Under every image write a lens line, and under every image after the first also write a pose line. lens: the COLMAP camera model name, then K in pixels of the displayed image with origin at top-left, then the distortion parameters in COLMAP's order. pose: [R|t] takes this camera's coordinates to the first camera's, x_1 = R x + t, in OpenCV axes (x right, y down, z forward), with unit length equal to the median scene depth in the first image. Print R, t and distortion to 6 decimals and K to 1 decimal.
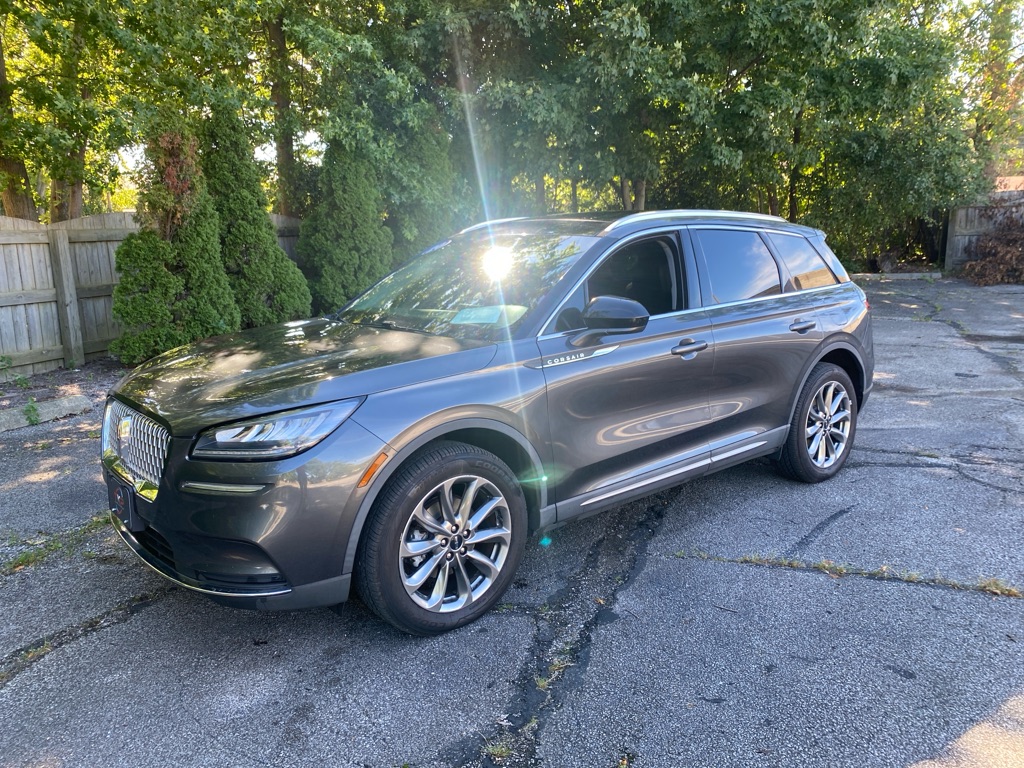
lens RADIAL K [[761.3, 0, 510.6], [0, 761.3, 381.5], [0, 0, 1]] dist [0.004557, -0.007672]
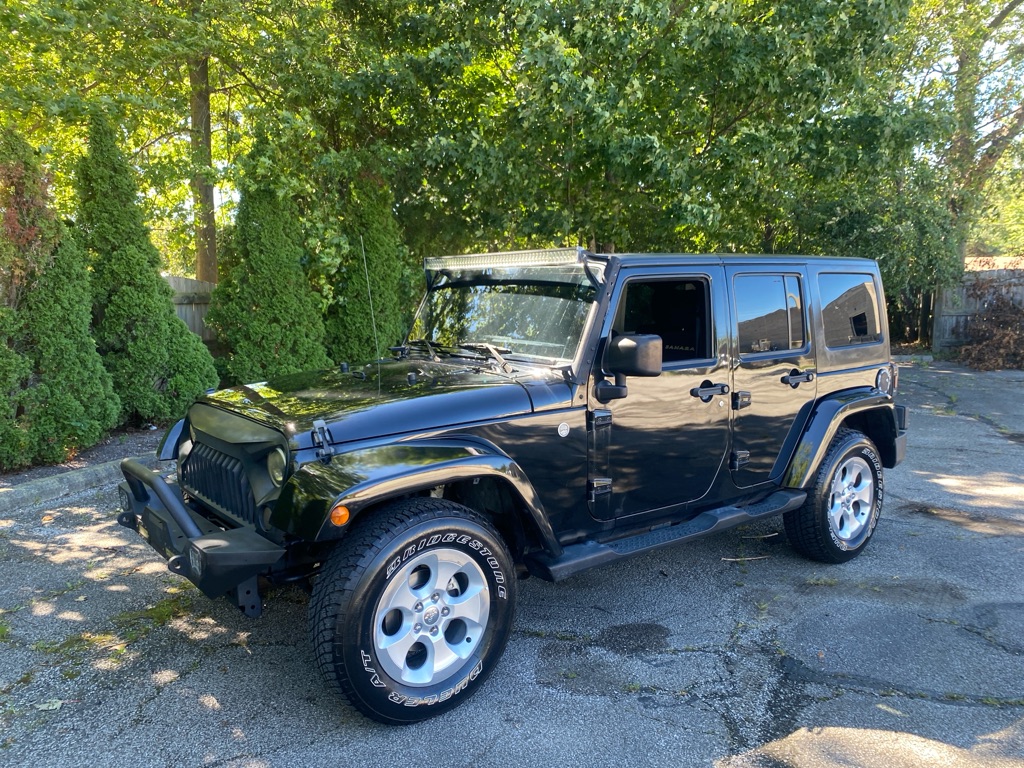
lens RADIAL K [[761.3, 0, 497.4], [0, 761.3, 401.6], [0, 0, 1]] dist [0.004557, -0.007672]
pose [[0.998223, 0.010638, 0.058632, -0.018627], [-0.006845, 0.997892, -0.064528, -0.045297], [-0.059195, 0.064012, 0.996192, 0.220293]]
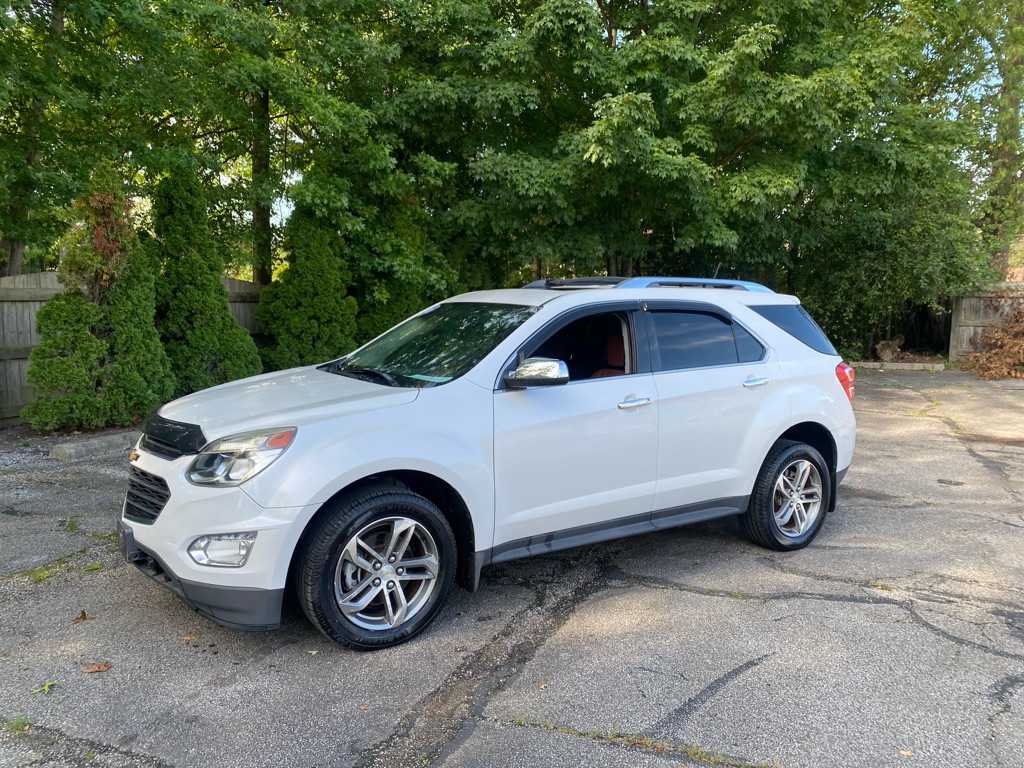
lens RADIAL K [[761.3, 0, 501.7], [0, 761.3, 385.2], [0, 0, 1]] dist [0.004557, -0.007672]
pose [[0.998723, 0.038209, -0.033047, 0.084513], [-0.040988, 0.995280, -0.087966, -0.018396], [0.029530, 0.089208, 0.995575, 0.073142]]
